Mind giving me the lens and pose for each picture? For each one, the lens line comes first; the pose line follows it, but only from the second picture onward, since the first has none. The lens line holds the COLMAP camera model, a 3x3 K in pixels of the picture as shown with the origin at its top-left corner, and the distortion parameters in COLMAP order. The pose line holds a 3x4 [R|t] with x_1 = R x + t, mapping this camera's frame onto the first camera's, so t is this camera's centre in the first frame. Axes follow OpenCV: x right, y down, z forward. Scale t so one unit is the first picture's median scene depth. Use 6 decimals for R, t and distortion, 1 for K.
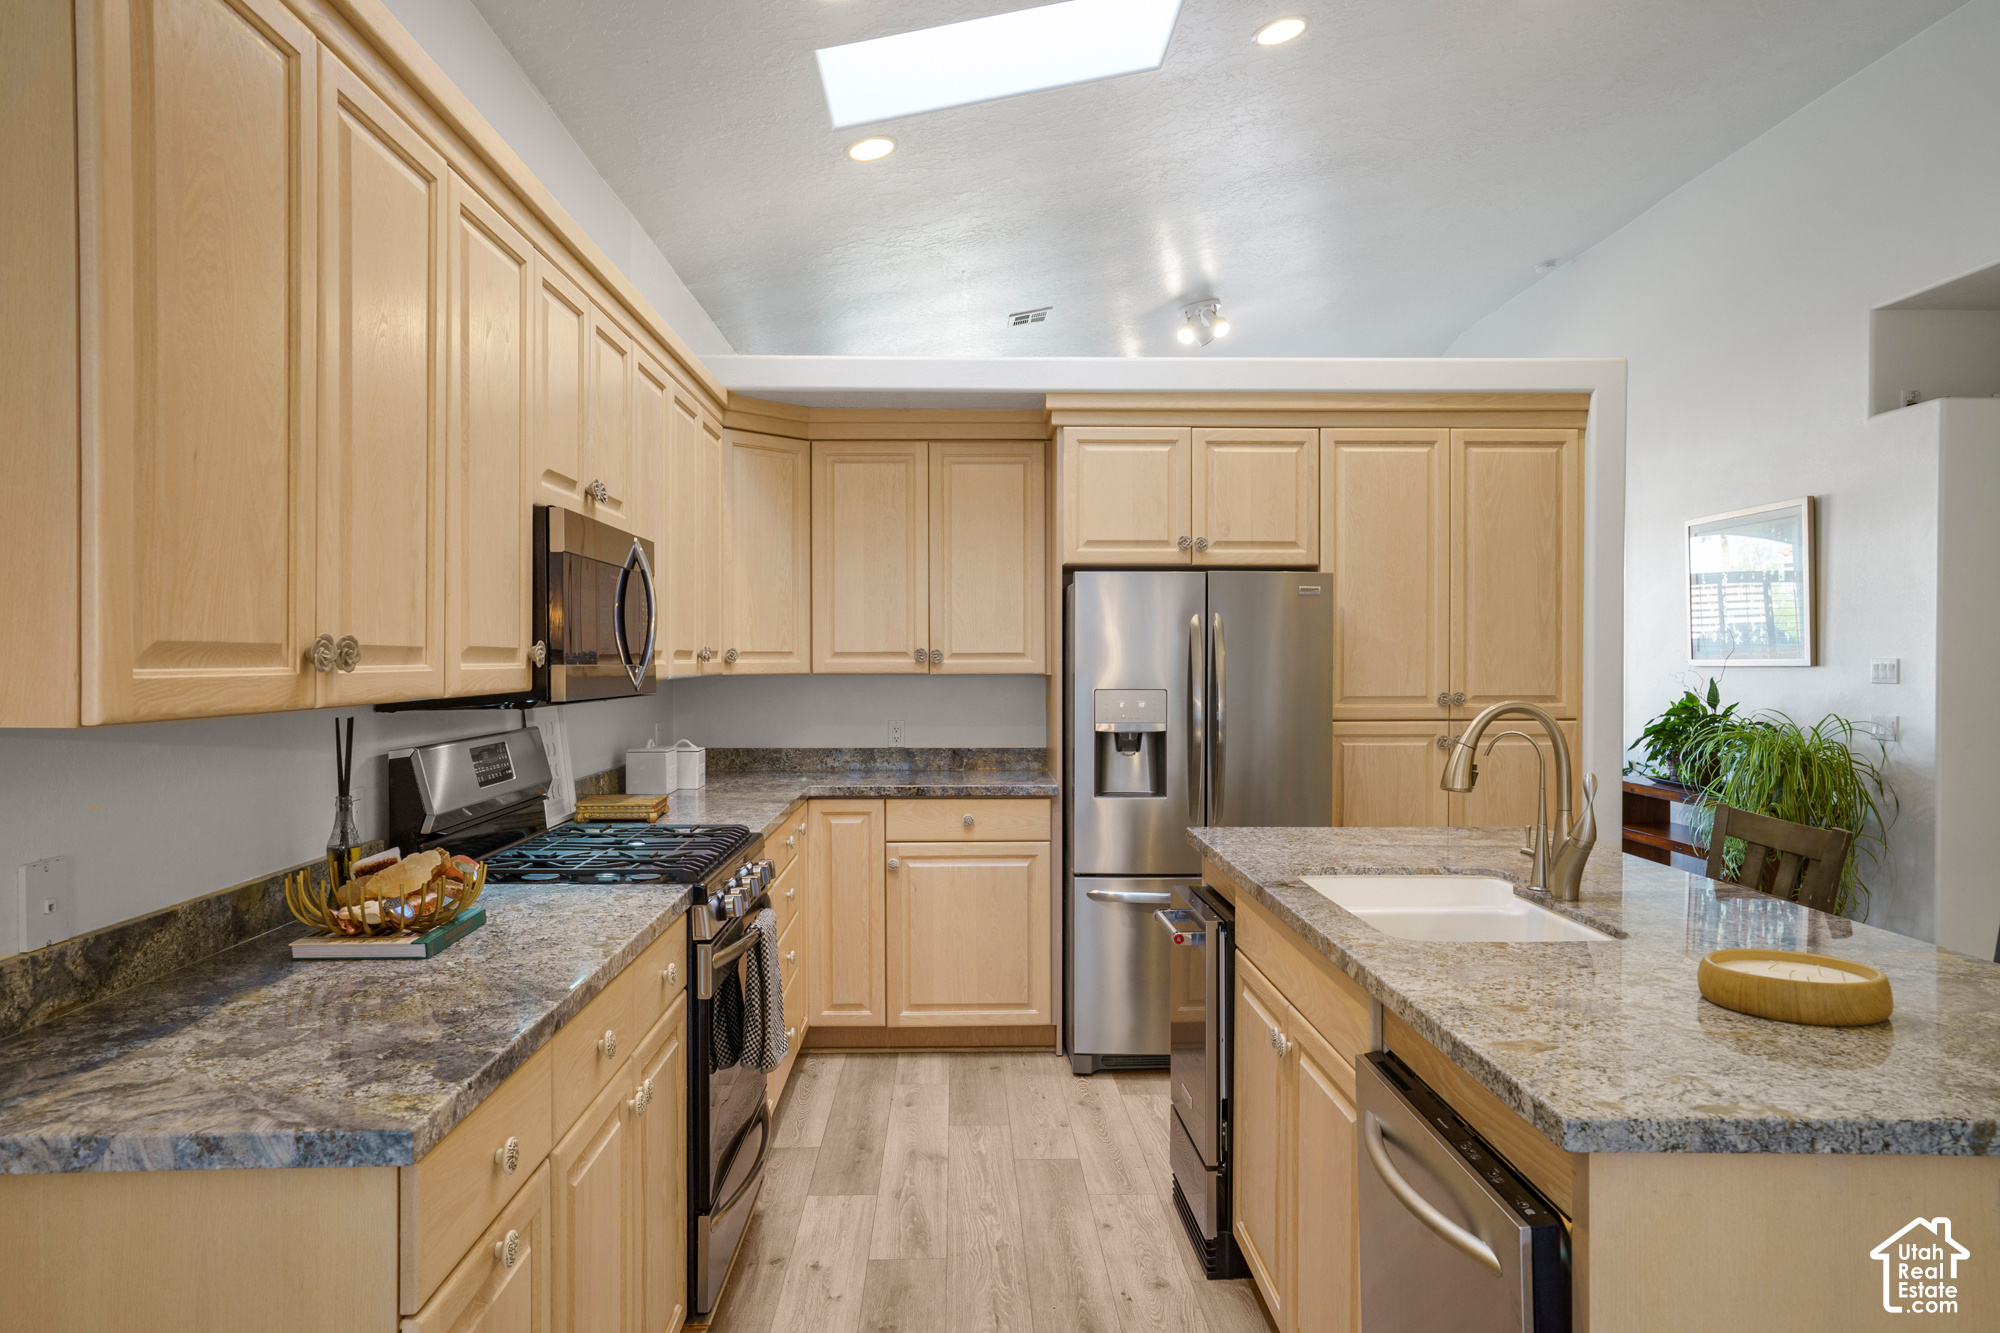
lens RADIAL K [[1292.6, 0, 999.3], [0, 1292.6, 648.1], [0, 0, 1]] dist [-0.007583, 0.015349]
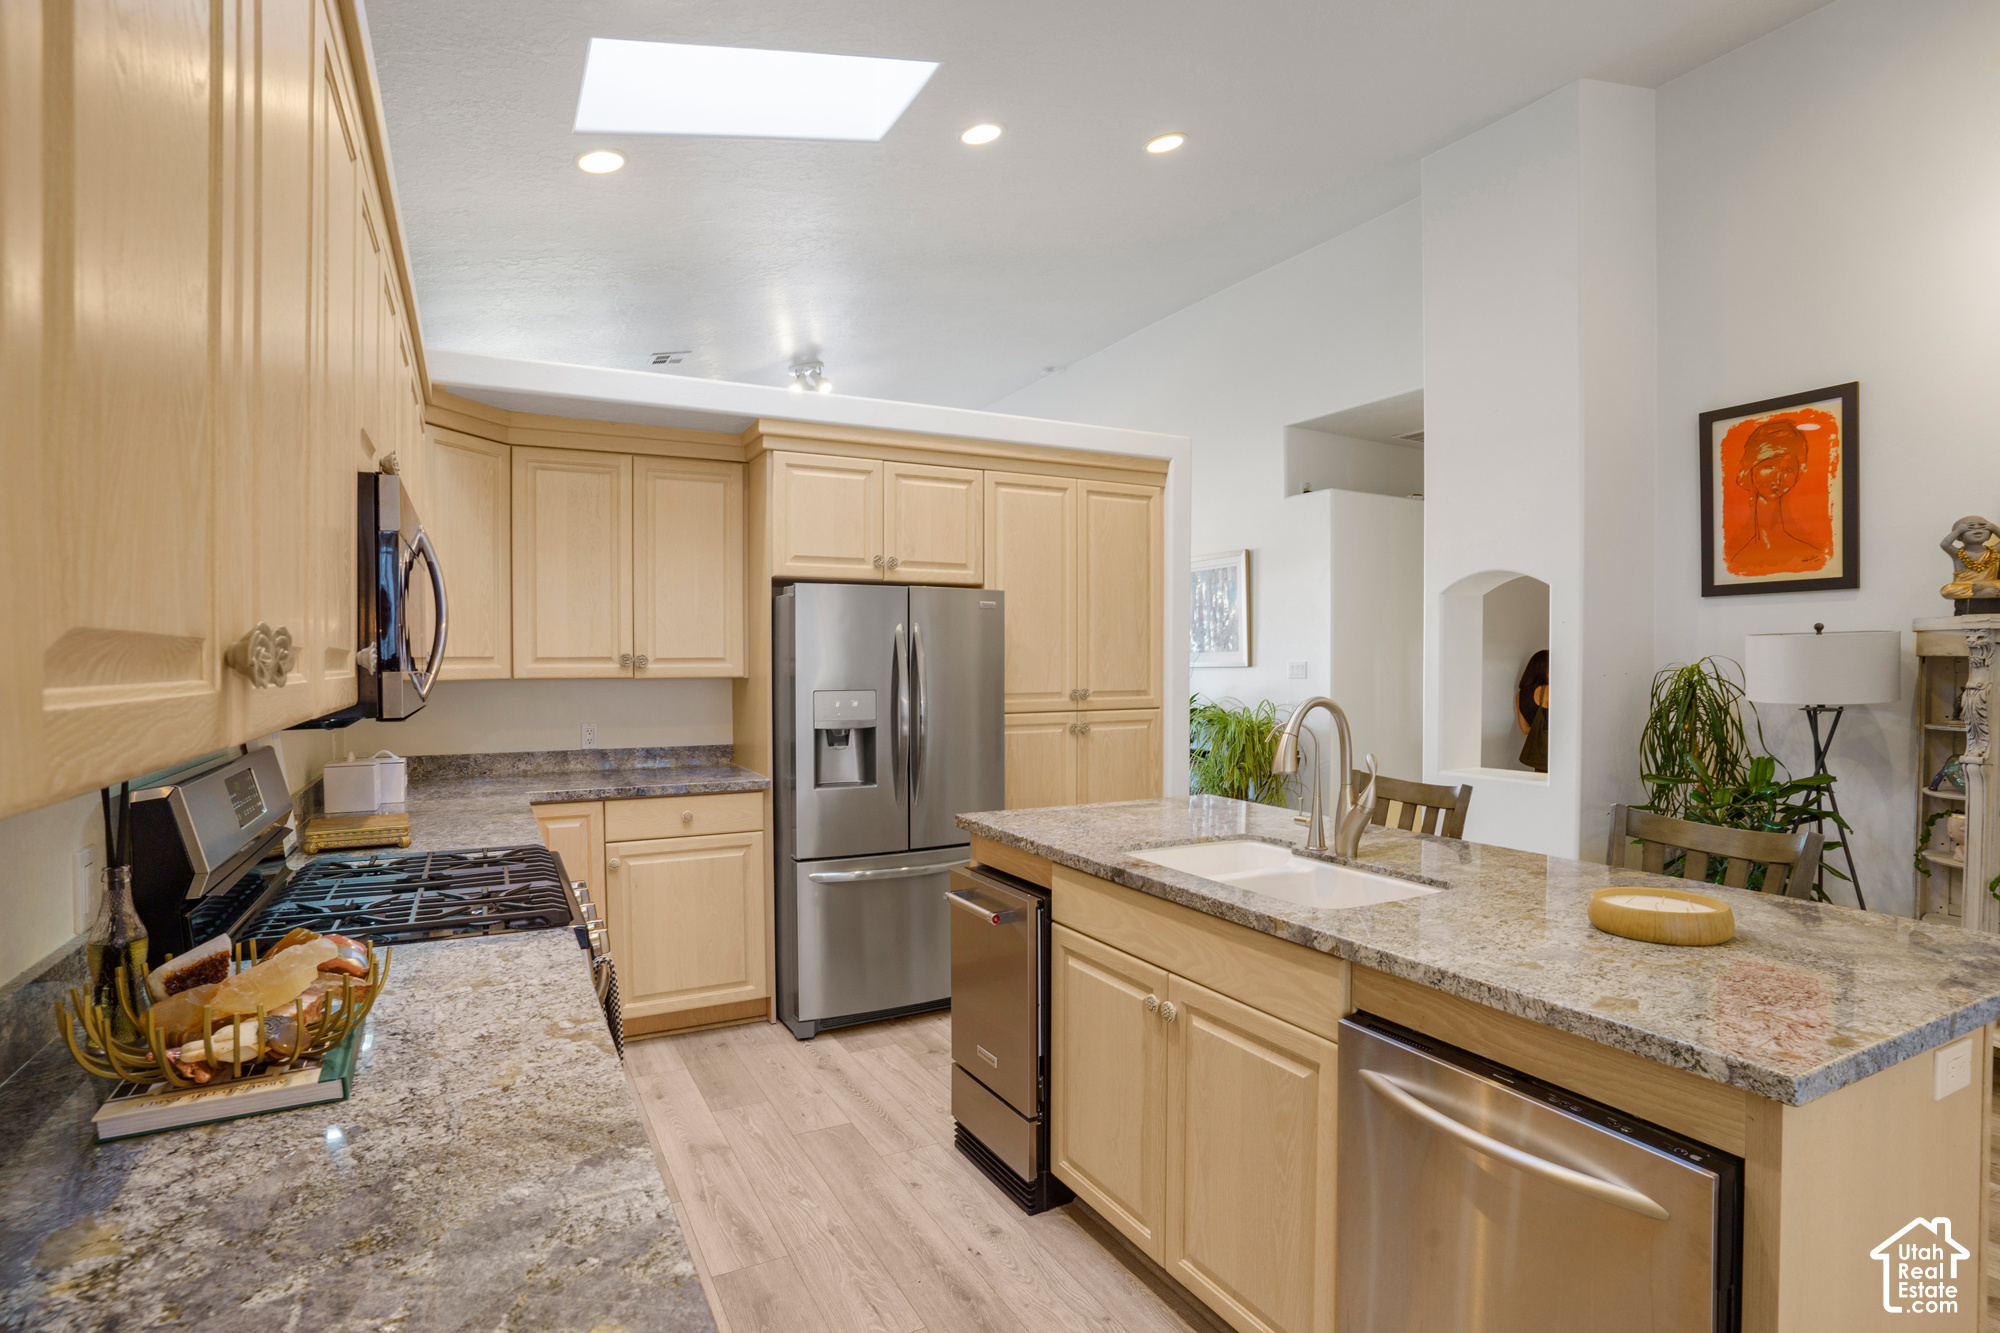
lens RADIAL K [[999.2, 0, 1009.1], [0, 999.2, 667.6], [0, 0, 1]] dist [-0.057415, 0.016926]
pose [[0.896370, -0.005486, 0.443273, -0.148376], [-0.000186, 0.999919, 0.012751, 0.001302], [-0.443307, -0.011512, 0.896296, 0.160354]]
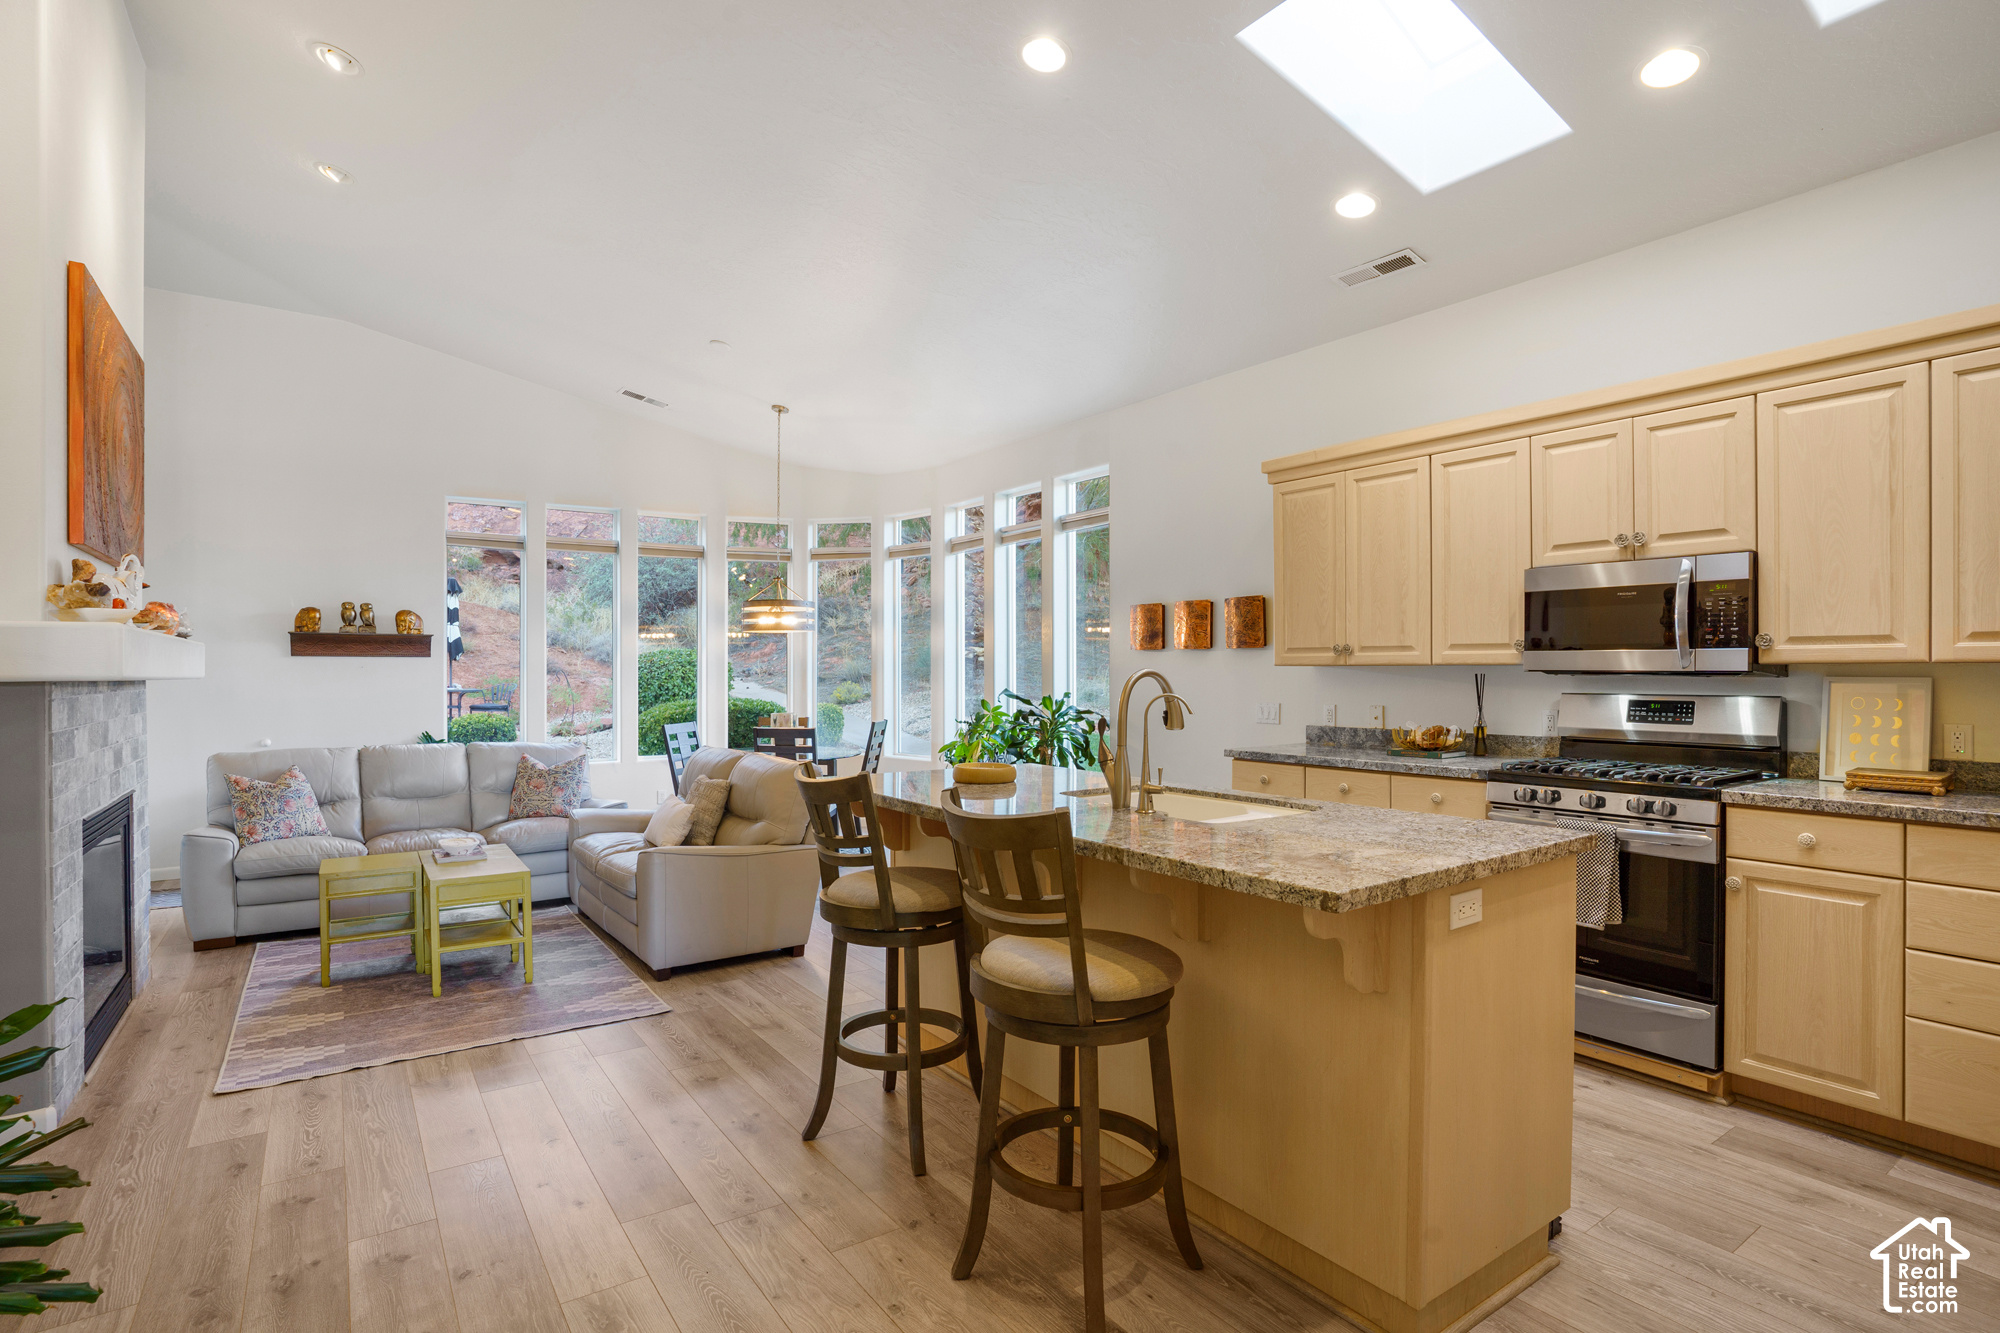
lens RADIAL K [[999.2, 0, 989.3], [0, 999.2, 675.9], [0, 0, 1]] dist [-0.057415, 0.016926]
pose [[-0.844418, 0.002379, -0.535679, 0.631311], [0.002678, 0.999996, 0.000219, 0.026642], [0.535678, -0.001250, -0.844422, 1.025052]]
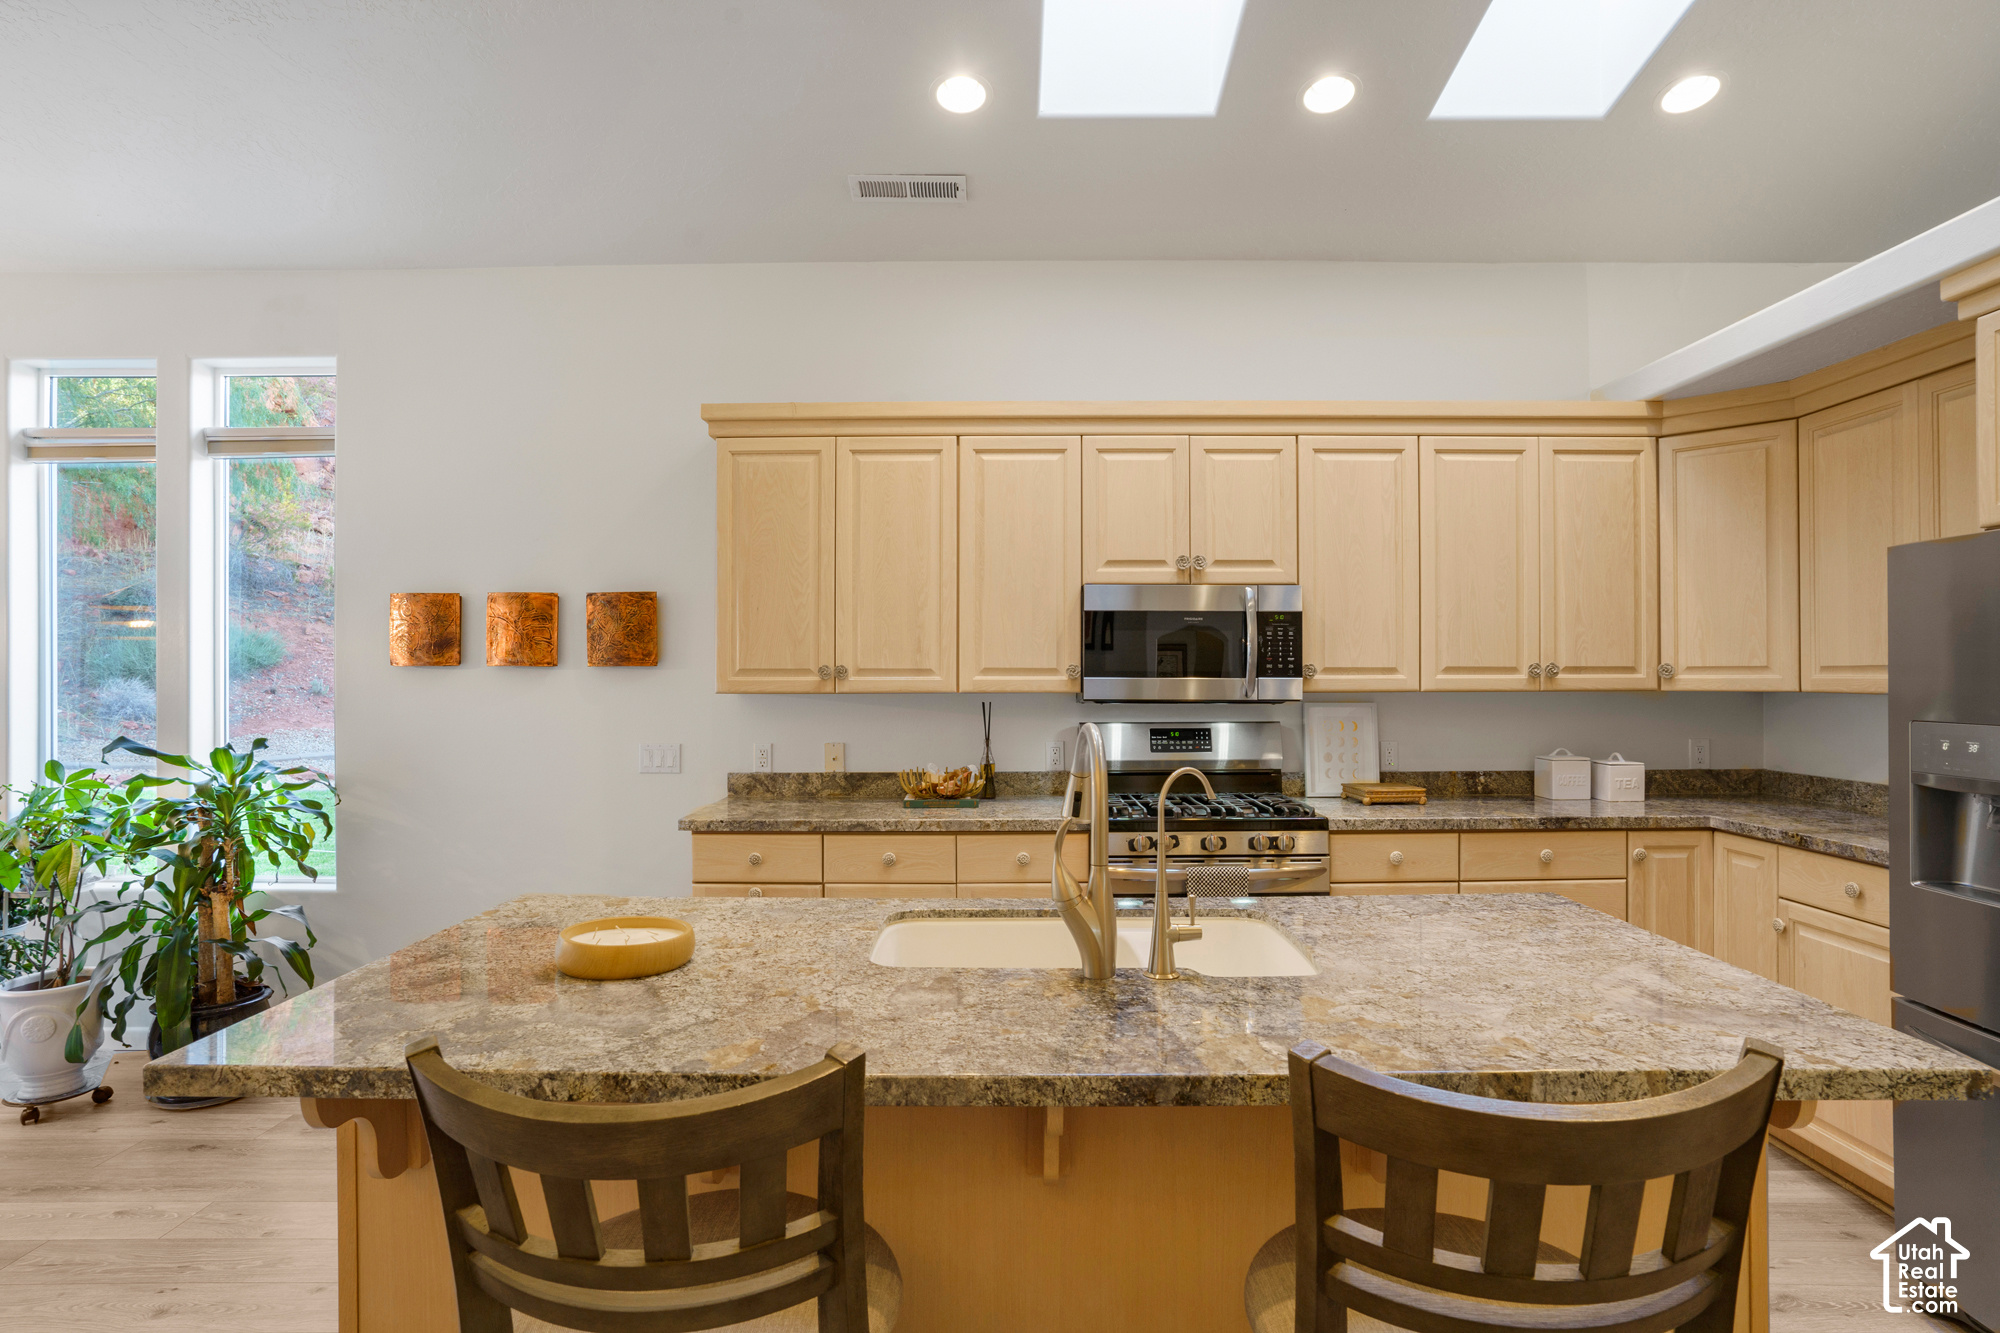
lens RADIAL K [[1070.8, 0, 1000.2], [0, 1070.8, 671.1], [0, 0, 1]] dist [-0.036146, 0.000517]
pose [[-0.042913, -0.006355, -0.999059, 0.603901], [0.007851, 0.999947, -0.006698, 0.007066], [0.999048, -0.008131, -0.042861, 0.539115]]
